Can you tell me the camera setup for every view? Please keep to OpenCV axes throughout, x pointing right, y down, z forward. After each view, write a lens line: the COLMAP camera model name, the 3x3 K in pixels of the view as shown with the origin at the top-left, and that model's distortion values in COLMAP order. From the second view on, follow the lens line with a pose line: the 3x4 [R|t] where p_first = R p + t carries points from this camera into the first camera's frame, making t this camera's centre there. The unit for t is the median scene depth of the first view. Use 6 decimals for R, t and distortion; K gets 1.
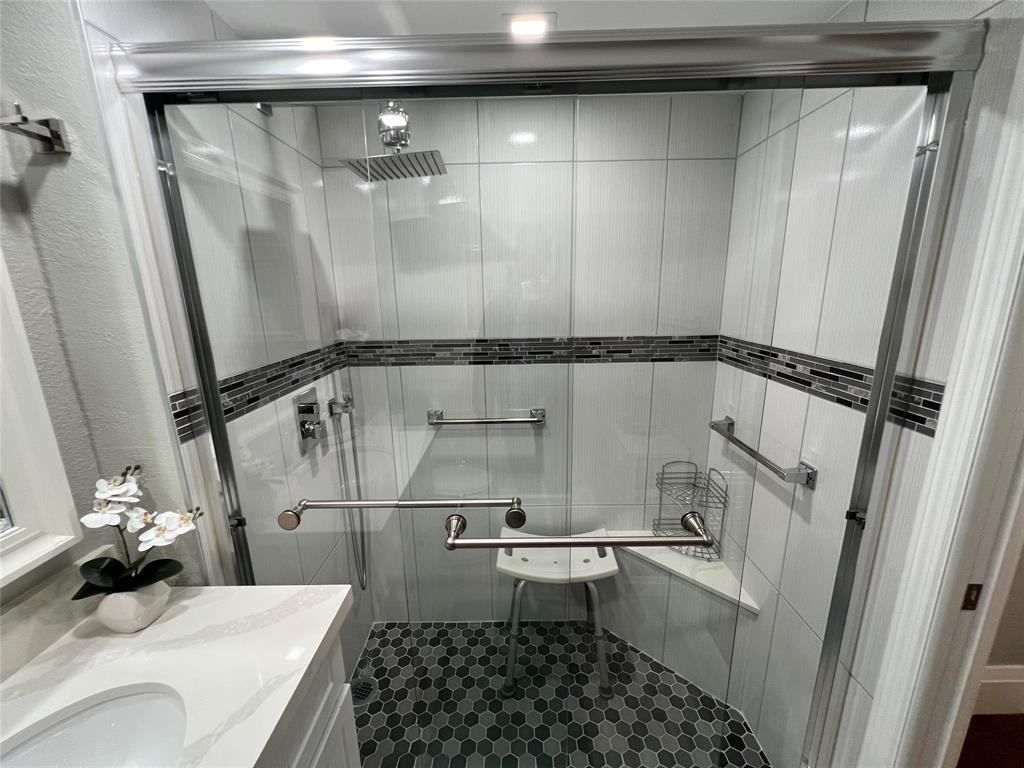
lens RADIAL K [[409.7, 0, 509.8], [0, 409.7, 384.3], [0, 0, 1]] dist [-0.001442, -0.000517]
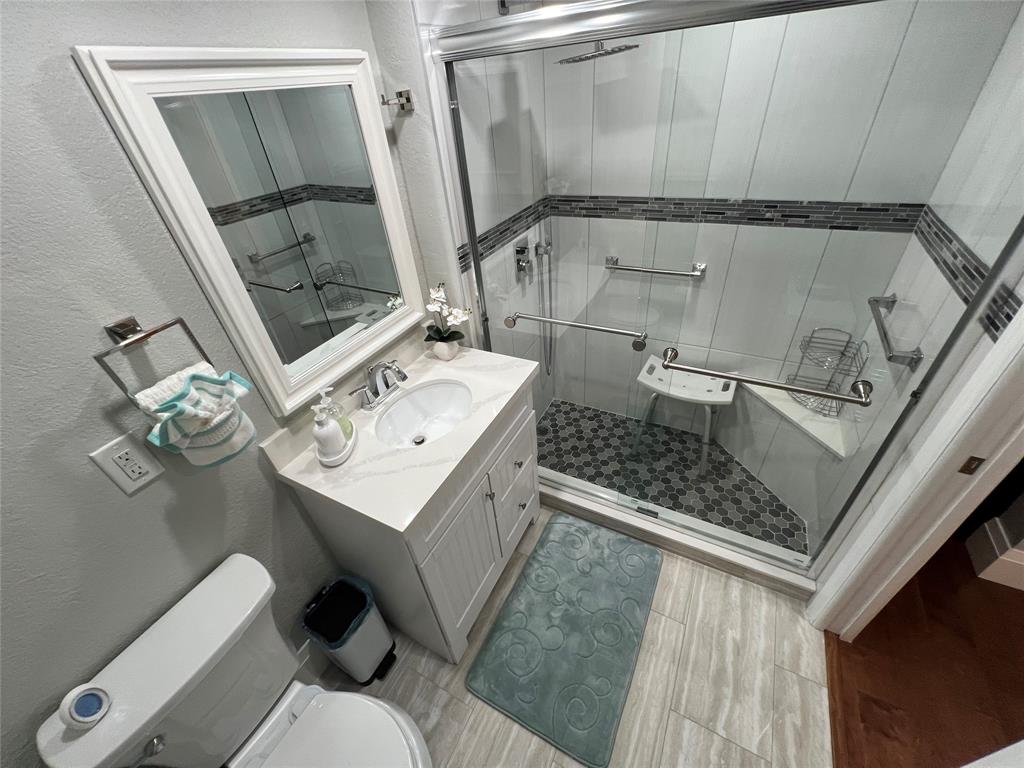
lens RADIAL K [[409.7, 0, 508.7], [0, 409.7, 386.0], [0, 0, 1]] dist [-0.001442, -0.000517]
pose [[0.884076, 0.227049, -0.408482, 0.156466], [-0.036764, 0.905132, 0.423537, -0.109450], [0.465894, -0.359422, 0.808553, -0.344247]]
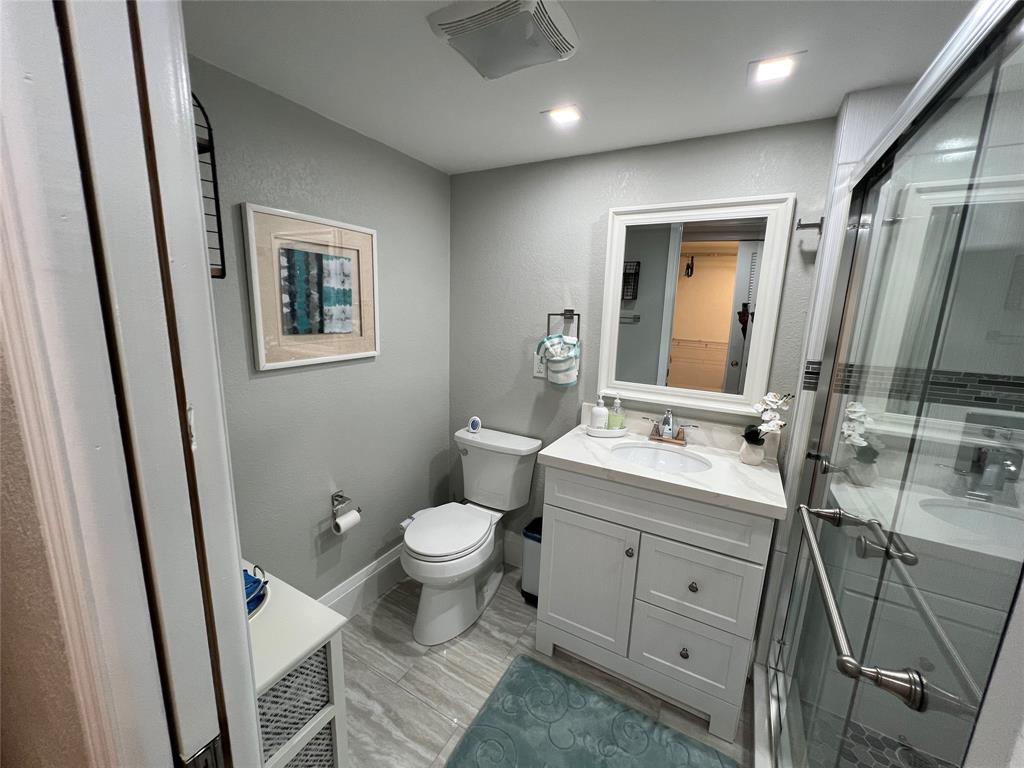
lens RADIAL K [[409.7, 0, 514.8], [0, 409.7, 384.5], [0, 0, 1]] dist [-0.001442, -0.000517]
pose [[-0.478304, 0.175783, -0.860422, 0.700613], [-0.220489, 0.924342, 0.311411, -0.079658], [0.850065, 0.338662, -0.403358, 0.367348]]
